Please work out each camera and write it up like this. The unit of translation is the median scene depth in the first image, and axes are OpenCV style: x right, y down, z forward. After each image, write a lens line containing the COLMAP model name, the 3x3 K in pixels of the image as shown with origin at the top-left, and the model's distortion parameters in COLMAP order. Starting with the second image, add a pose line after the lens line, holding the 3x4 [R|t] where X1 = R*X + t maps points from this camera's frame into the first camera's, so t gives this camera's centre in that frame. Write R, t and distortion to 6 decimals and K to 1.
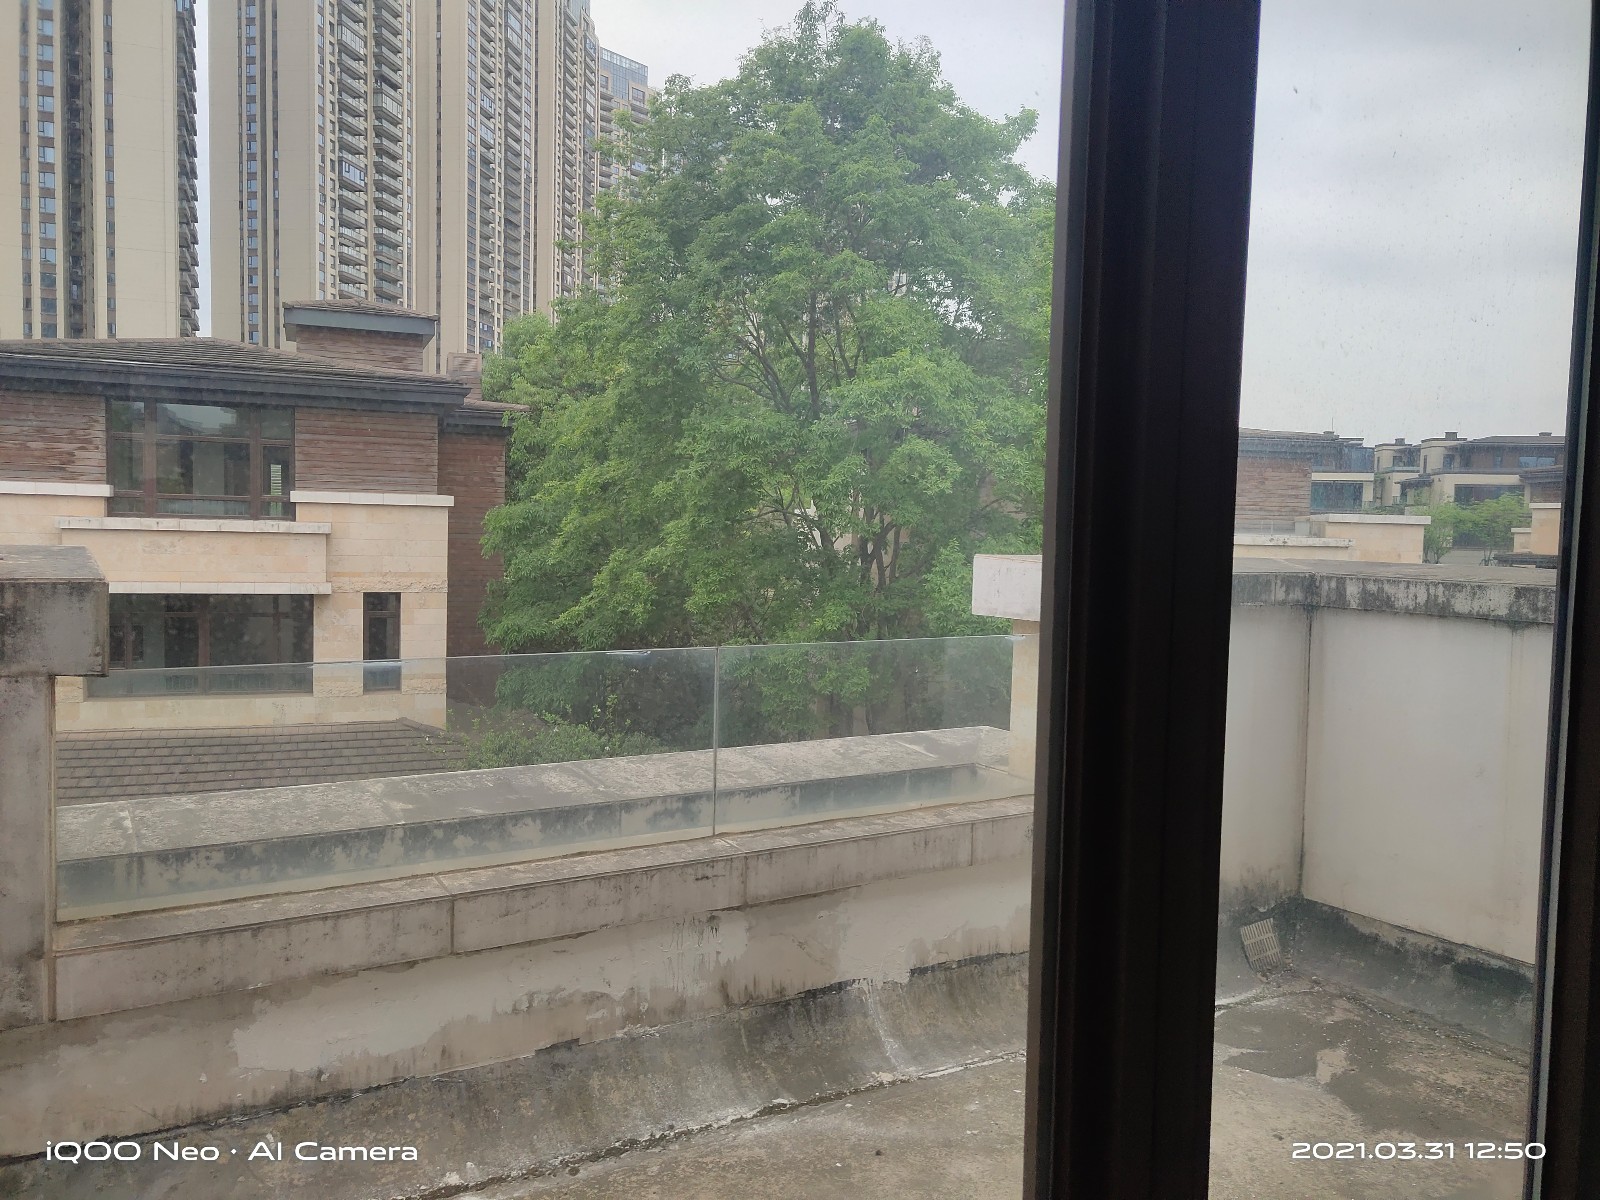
lens RADIAL K [[1225.1, 0, 798.5], [0, 1225.1, 587.8], [0, 0, 1]] dist [0.066938, -0.046989]
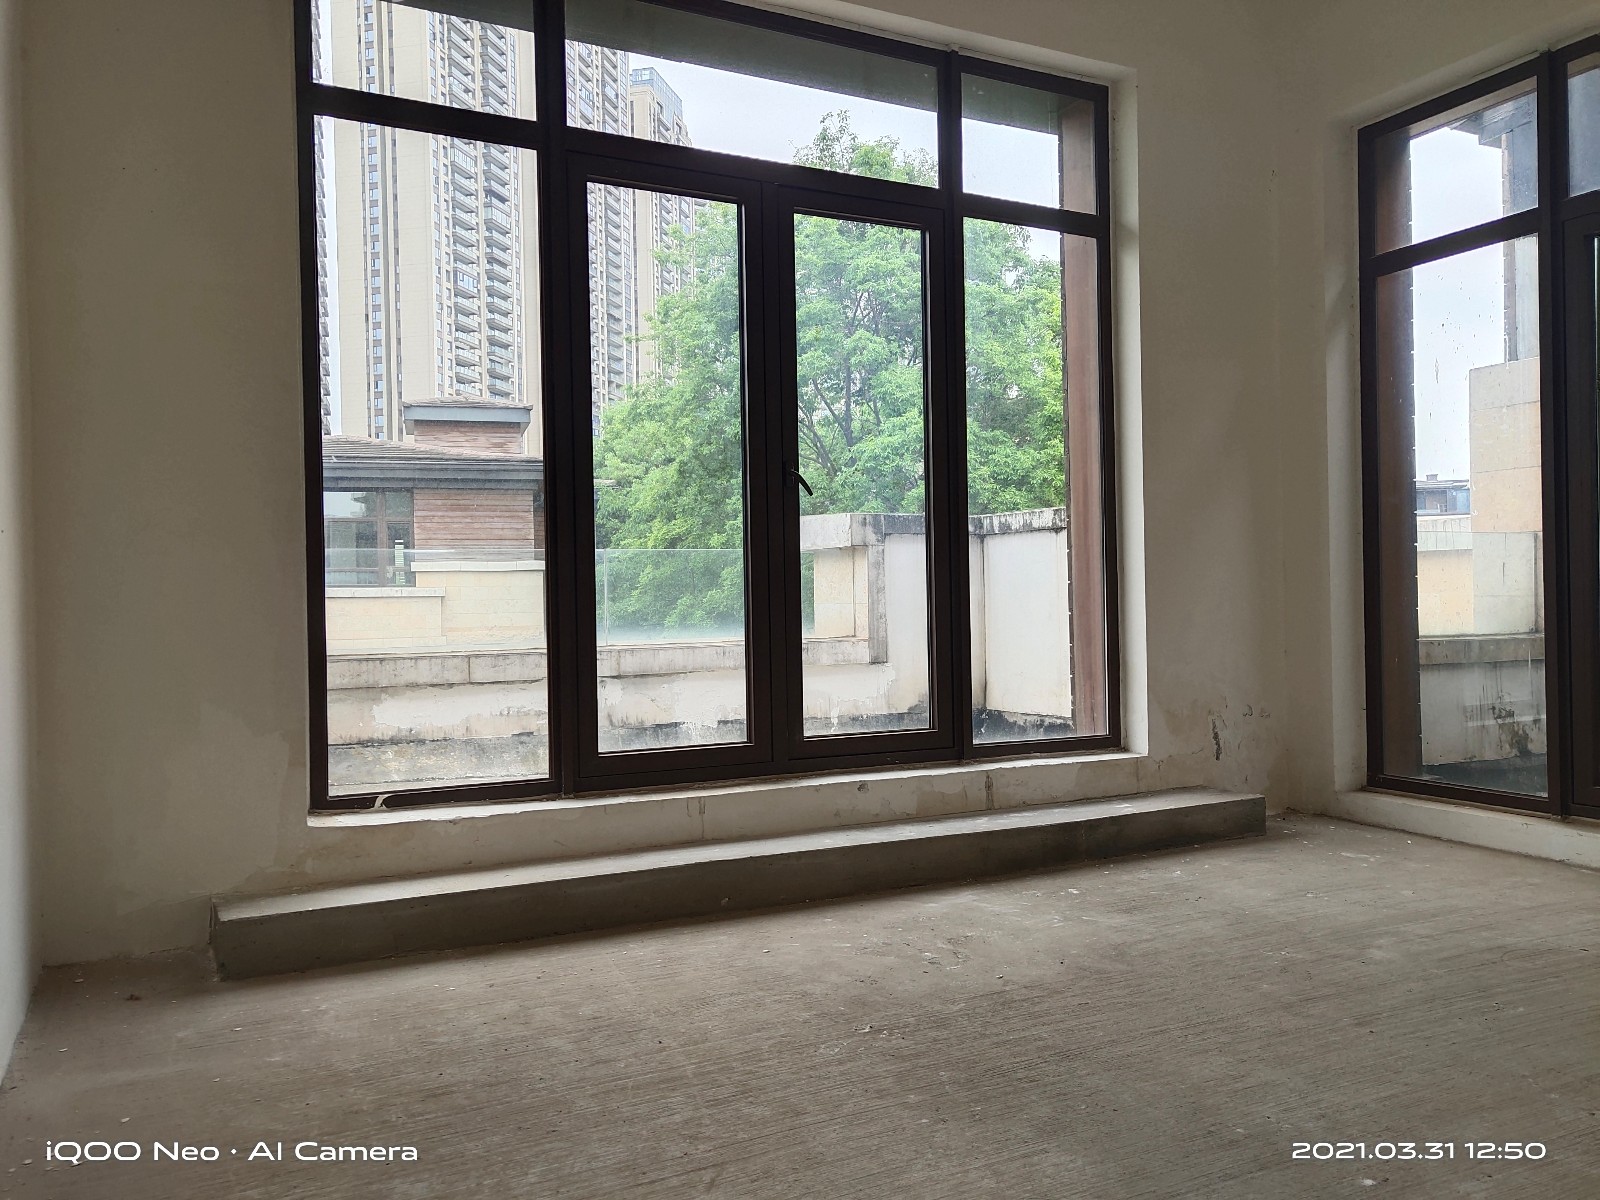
lens RADIAL K [[1225.1, 0, 798.5], [0, 1225.1, 587.8], [0, 0, 1]] dist [0.066938, -0.046989]
pose [[0.995268, -0.042051, -0.087597, 0.046173], [0.036798, 0.997475, -0.060736, 0.026836], [0.089930, 0.057226, 0.994303, -0.103900]]
